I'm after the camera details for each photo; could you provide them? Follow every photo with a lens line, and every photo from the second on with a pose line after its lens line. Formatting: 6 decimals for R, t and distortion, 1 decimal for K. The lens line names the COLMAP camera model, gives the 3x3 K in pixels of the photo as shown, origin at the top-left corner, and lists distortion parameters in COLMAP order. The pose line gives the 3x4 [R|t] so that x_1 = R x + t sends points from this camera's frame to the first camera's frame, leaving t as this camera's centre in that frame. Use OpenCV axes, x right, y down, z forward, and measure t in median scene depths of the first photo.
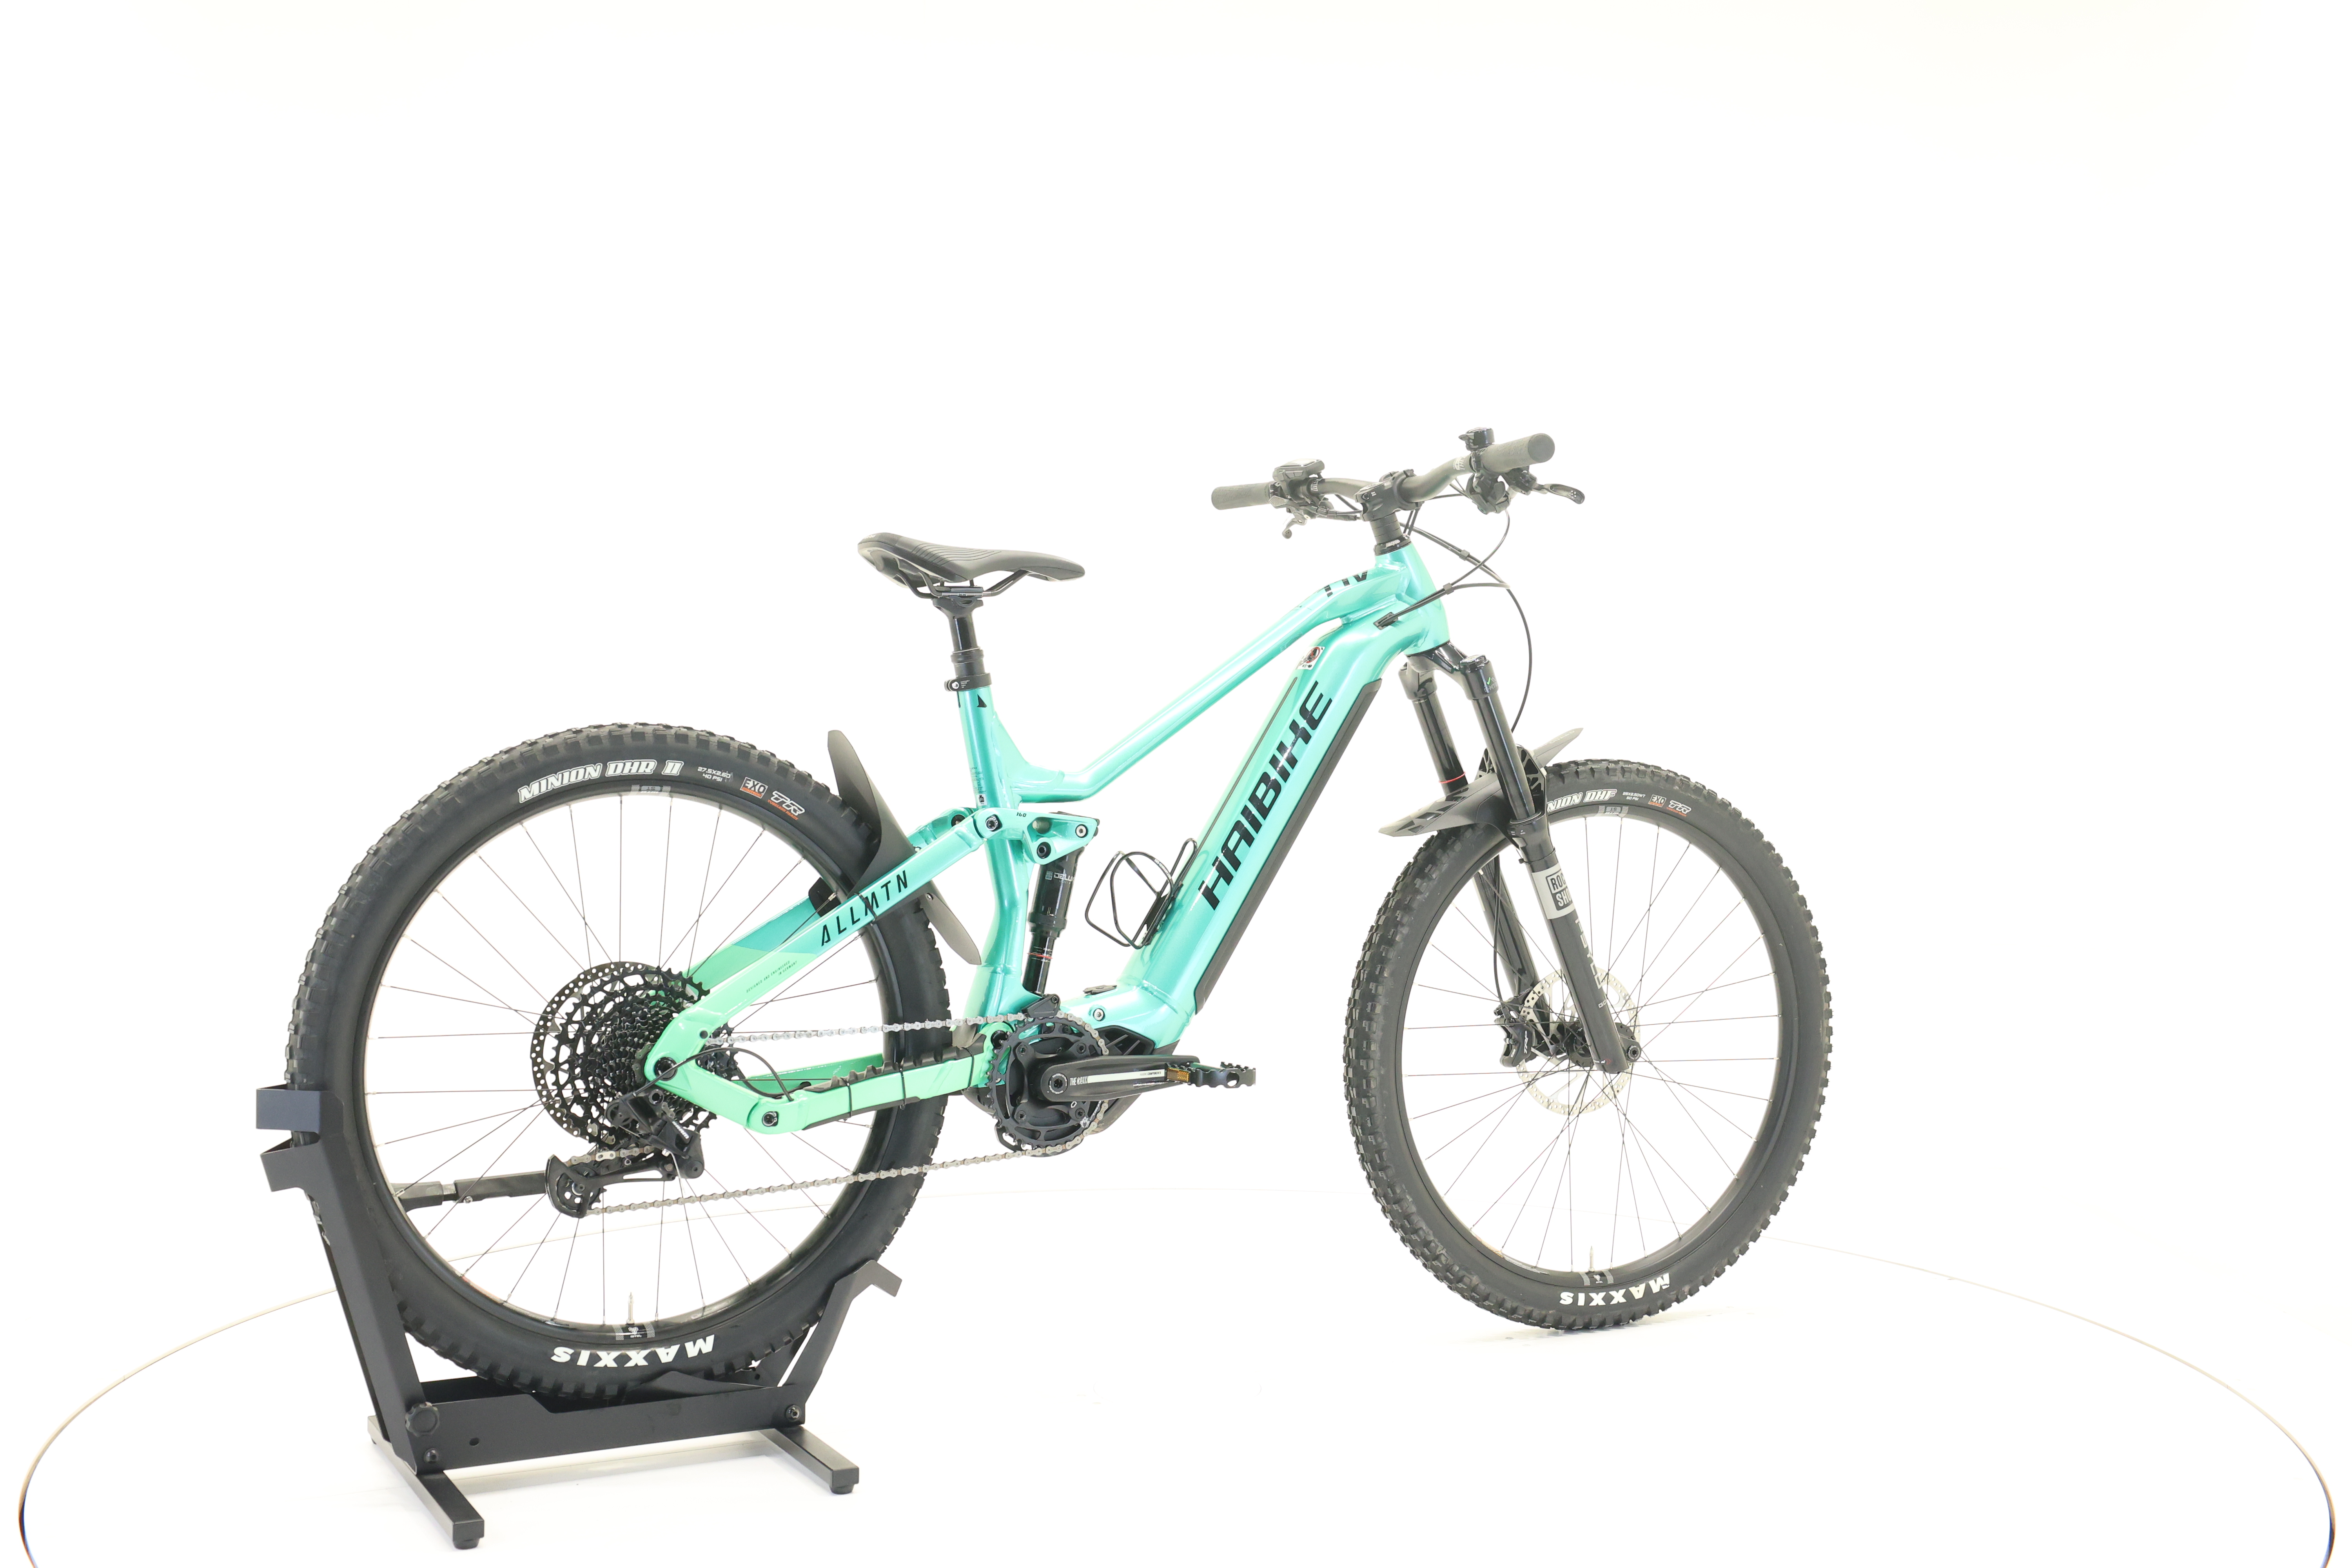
lens RADIAL K [[2503.8, 0, 1175.9], [0, 2503.8, 776.7], [0, 0, 1]] dist [-0.015193, 0.000000]
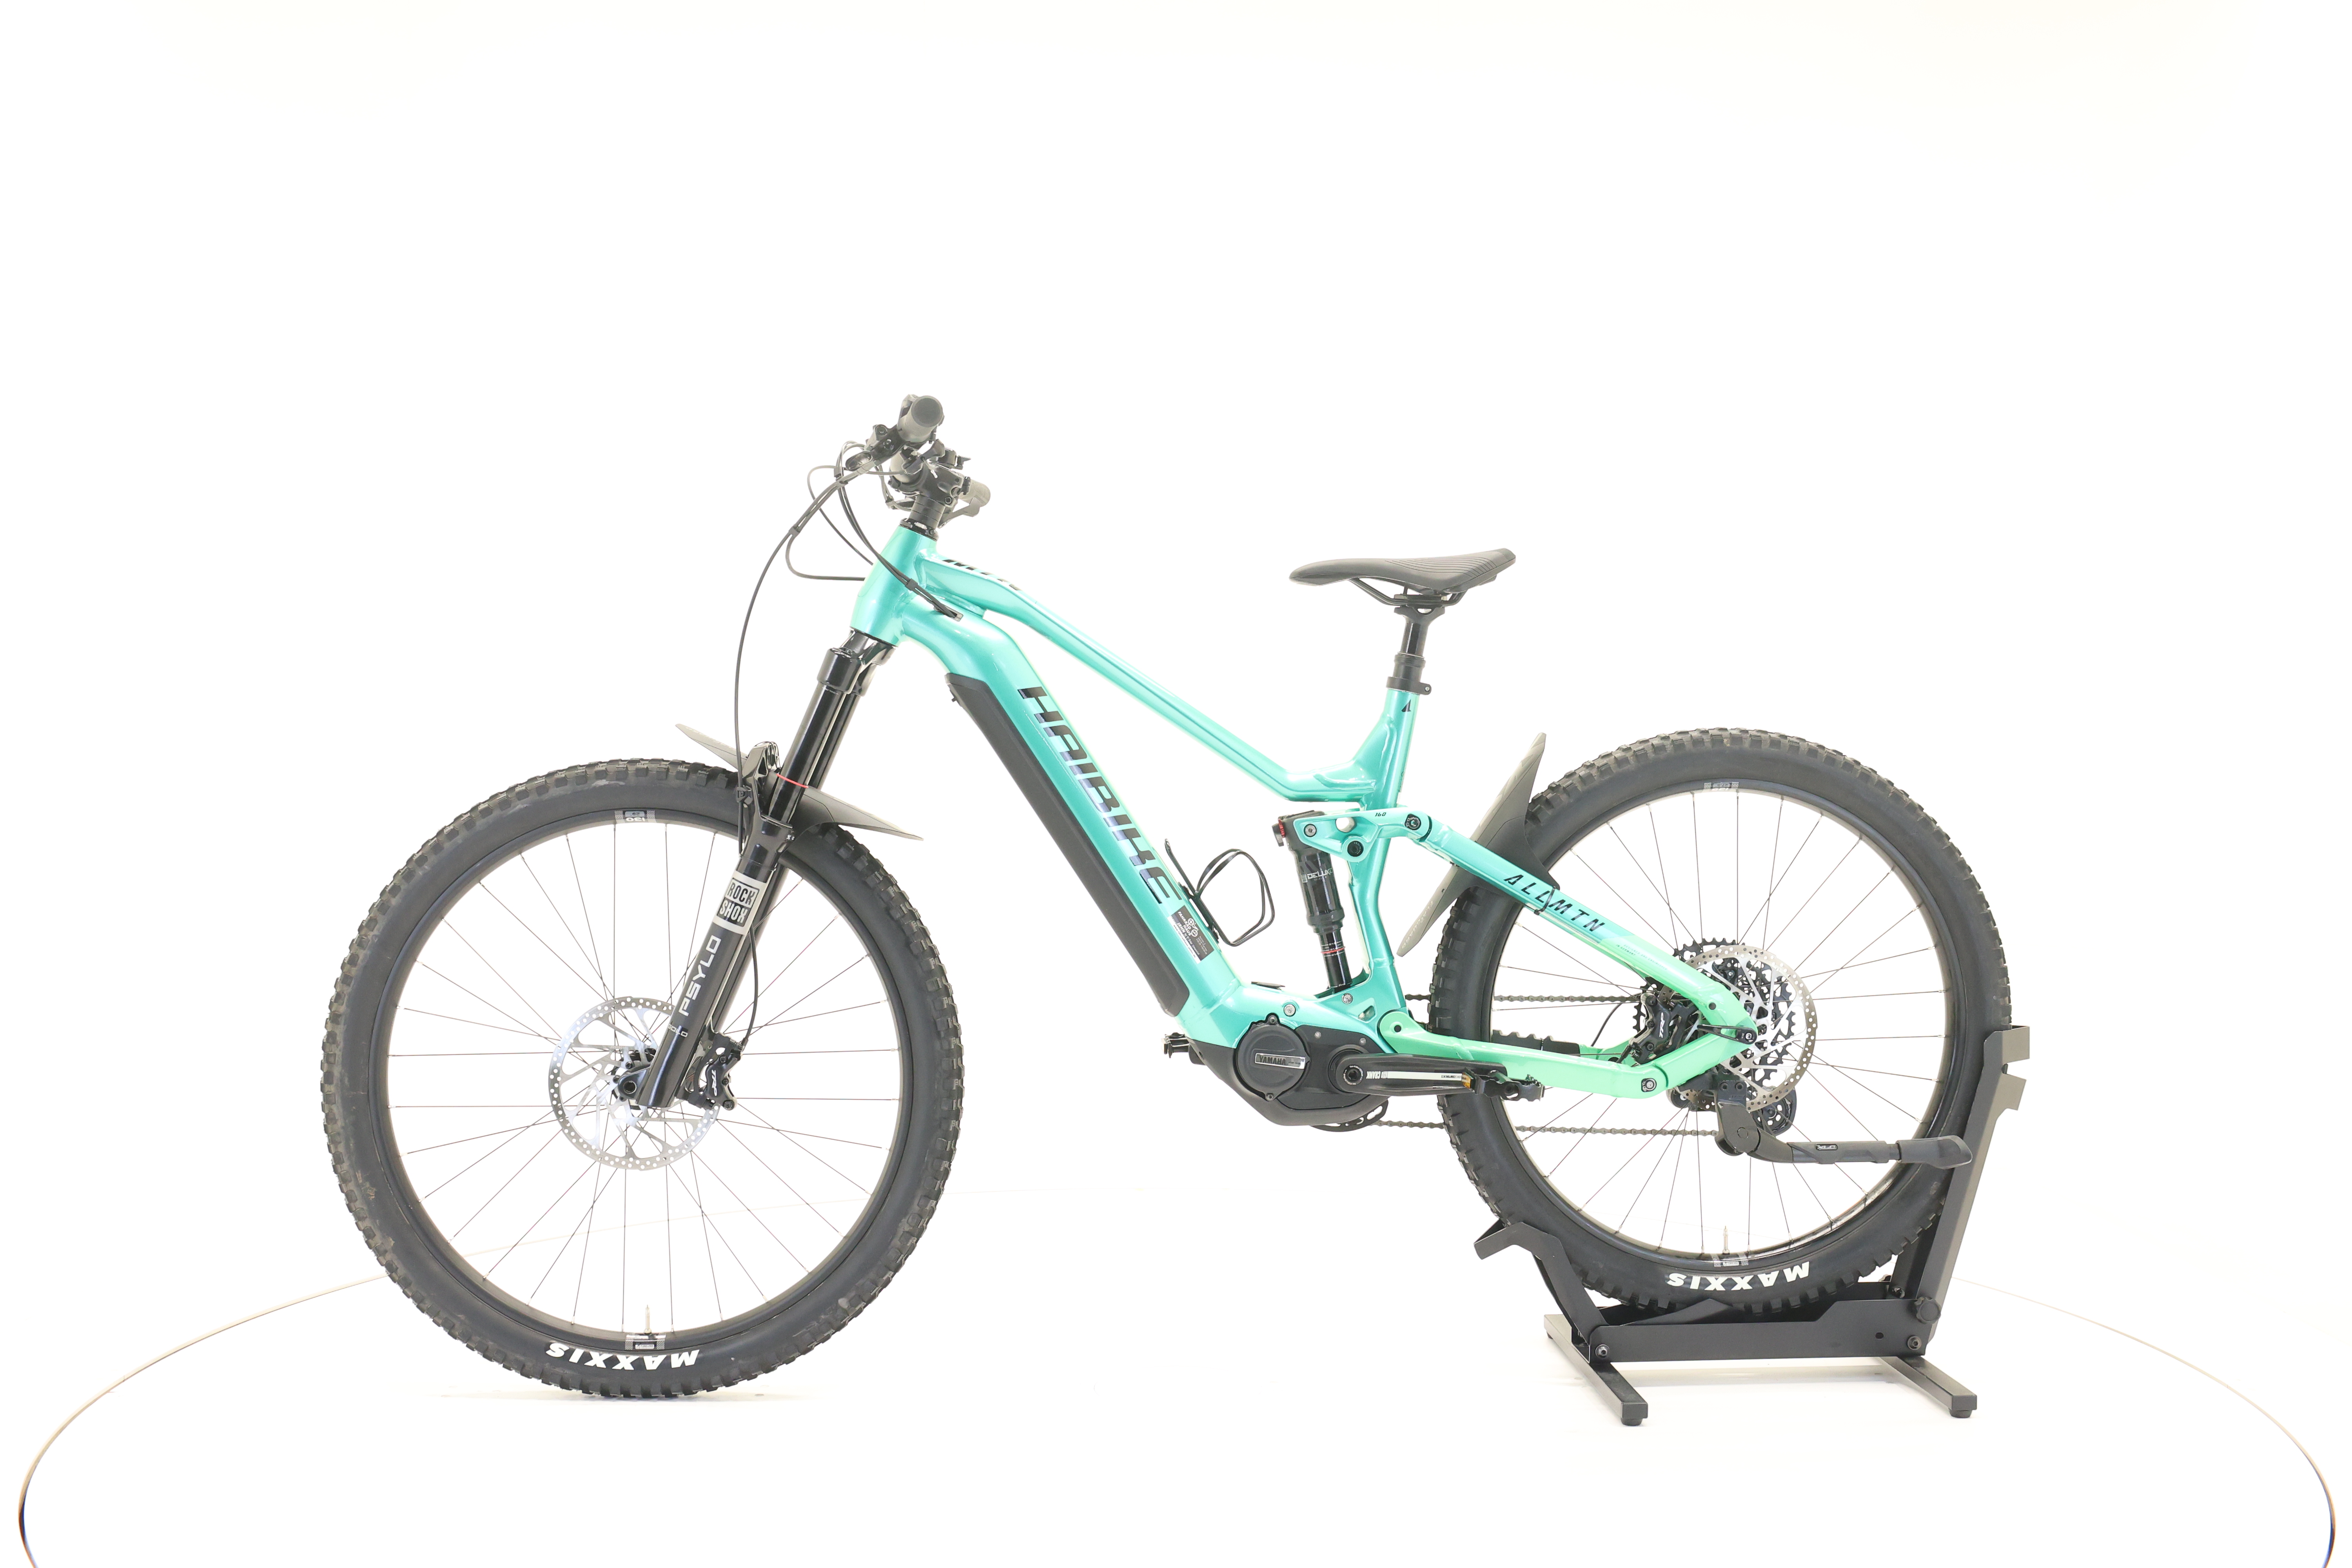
lens RADIAL K [[2503.8, 0, 1183.6], [0, 2503.8, 784.9], [0, 0, 1]] dist [-0.015193, 0.000000]
pose [[-0.910938, -0.016092, 0.412230, -0.429562], [-0.000025, 0.999241, 0.038952, -0.037088], [-0.412544, 0.035473, -0.910247, 1.992968]]
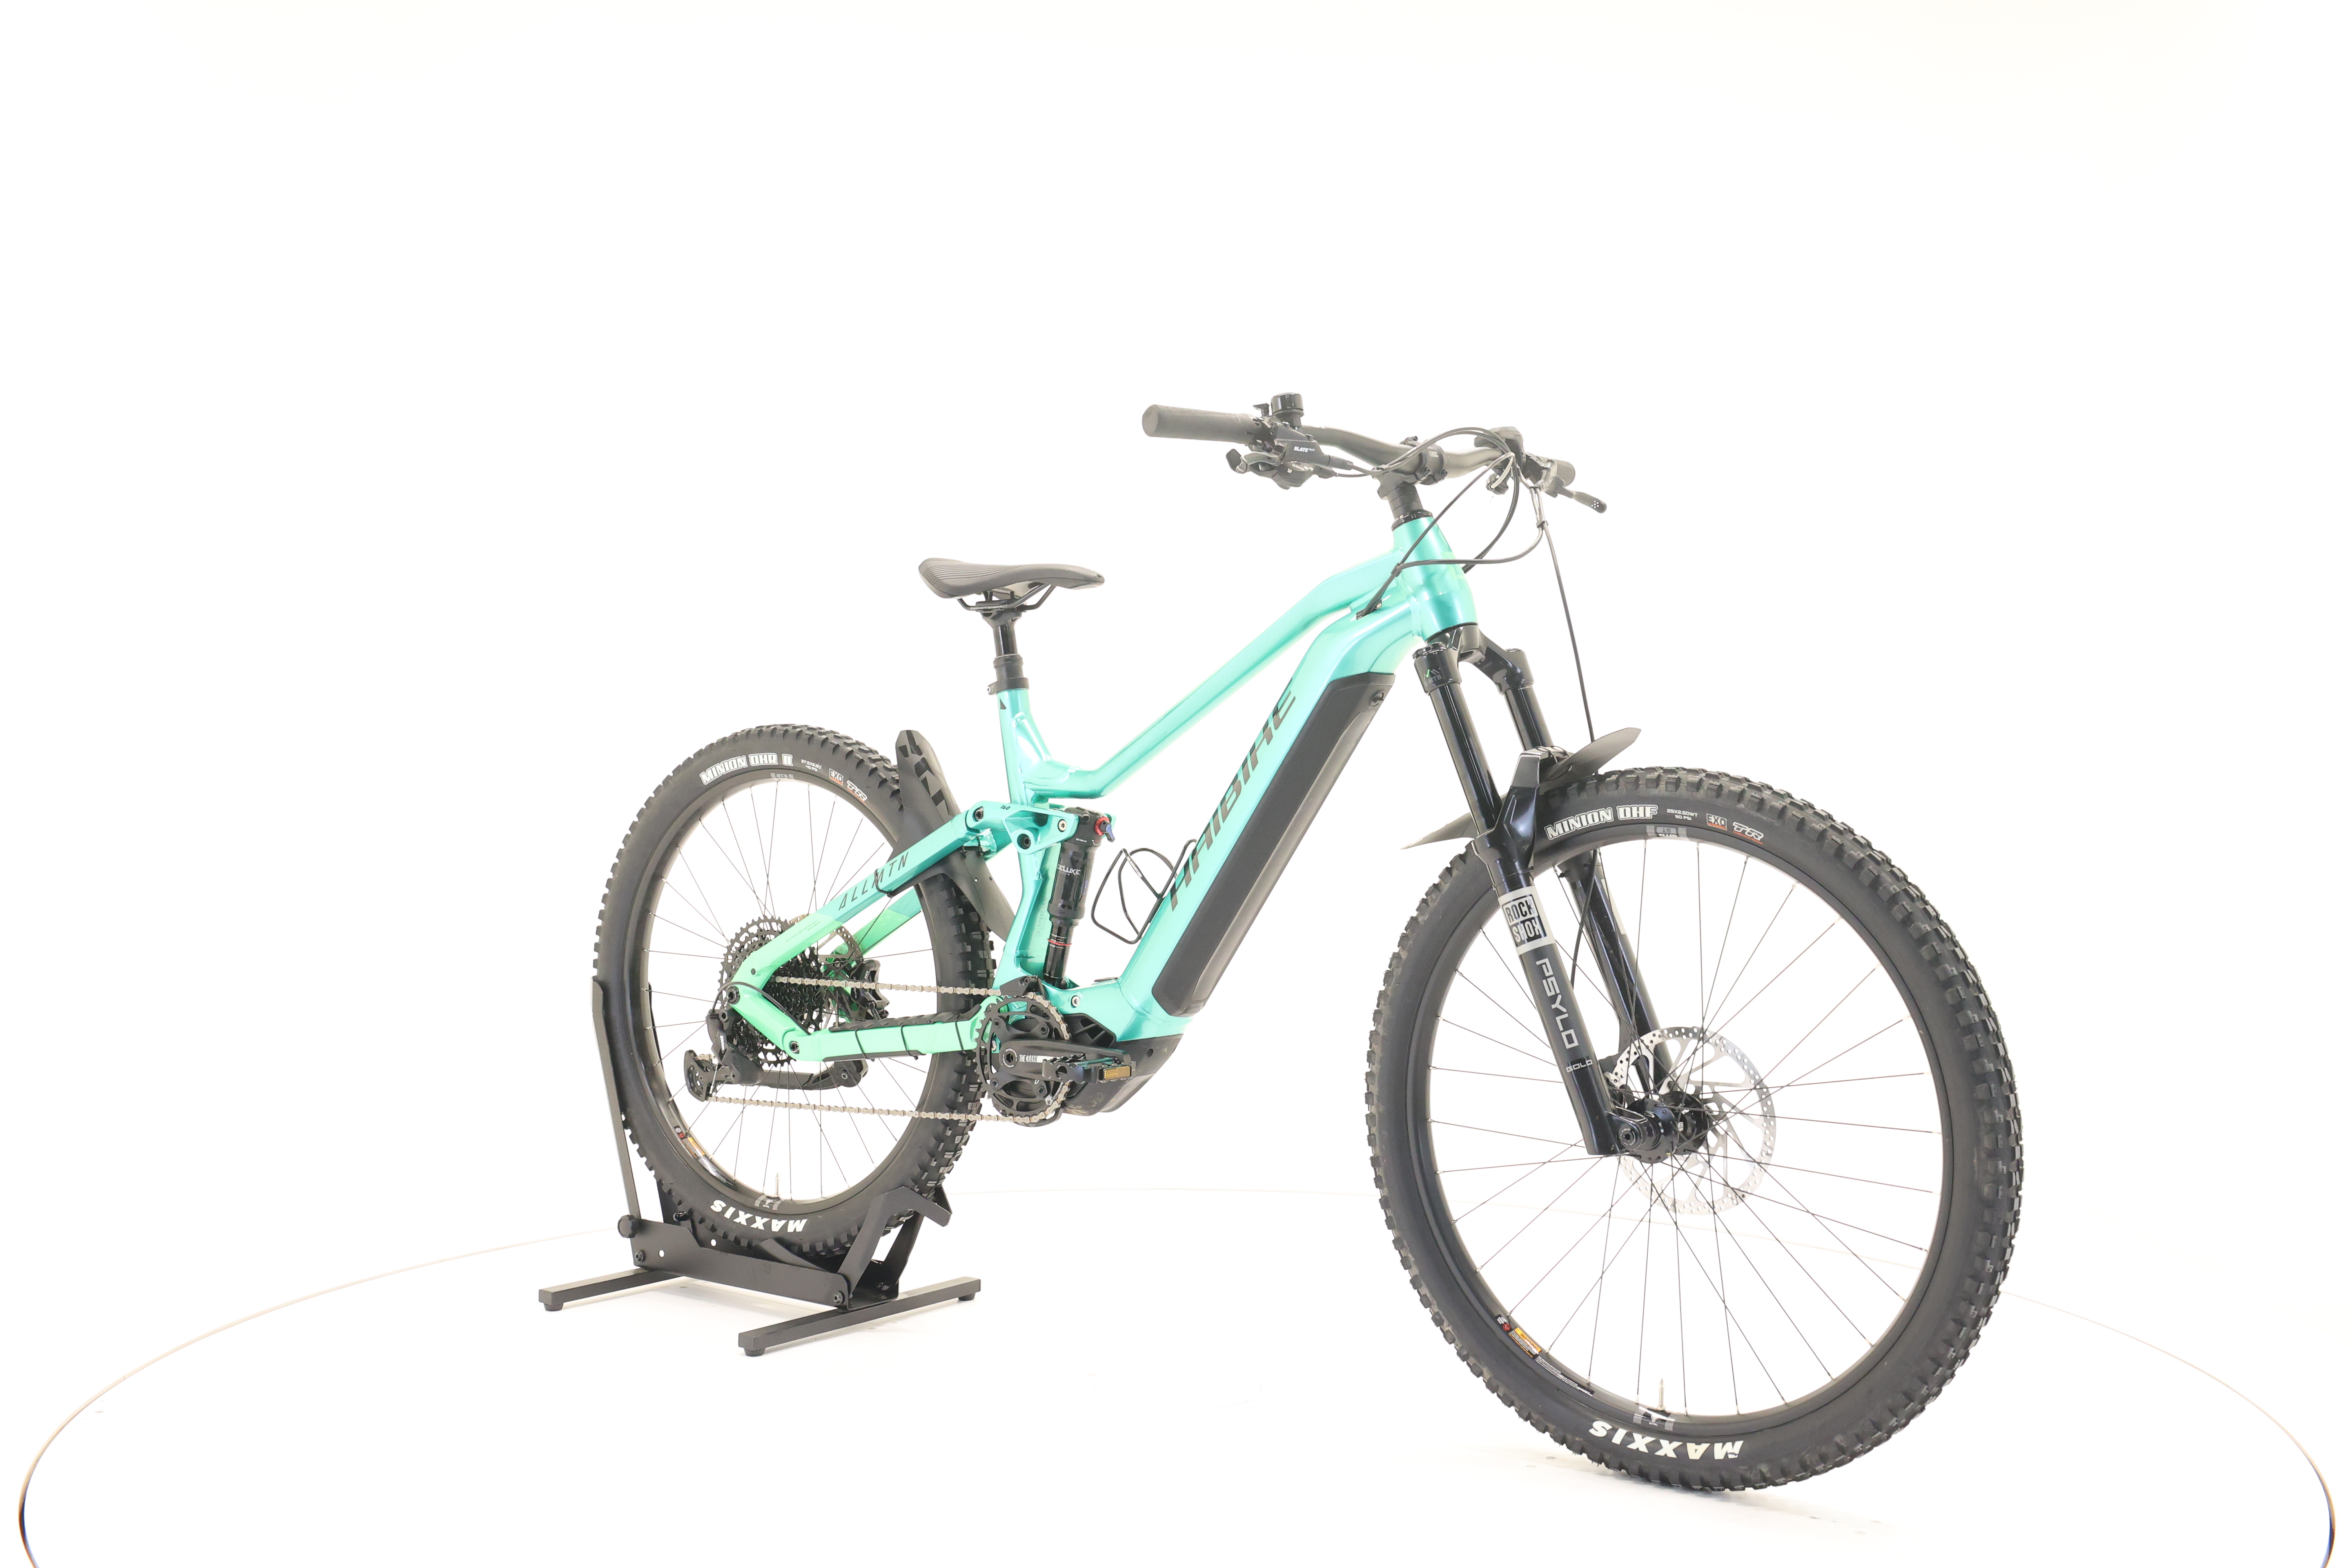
lens RADIAL K [[2503.8, 0, 1169.5], [0, 2503.8, 789.8], [0, 0, 1]] dist [-0.015193, 0.000000]
pose [[0.417124, 0.019716, -0.908636, 0.947080], [-0.019688, 0.999726, 0.012655, -0.007593], [0.908636, 0.012610, 0.417398, 0.604973]]
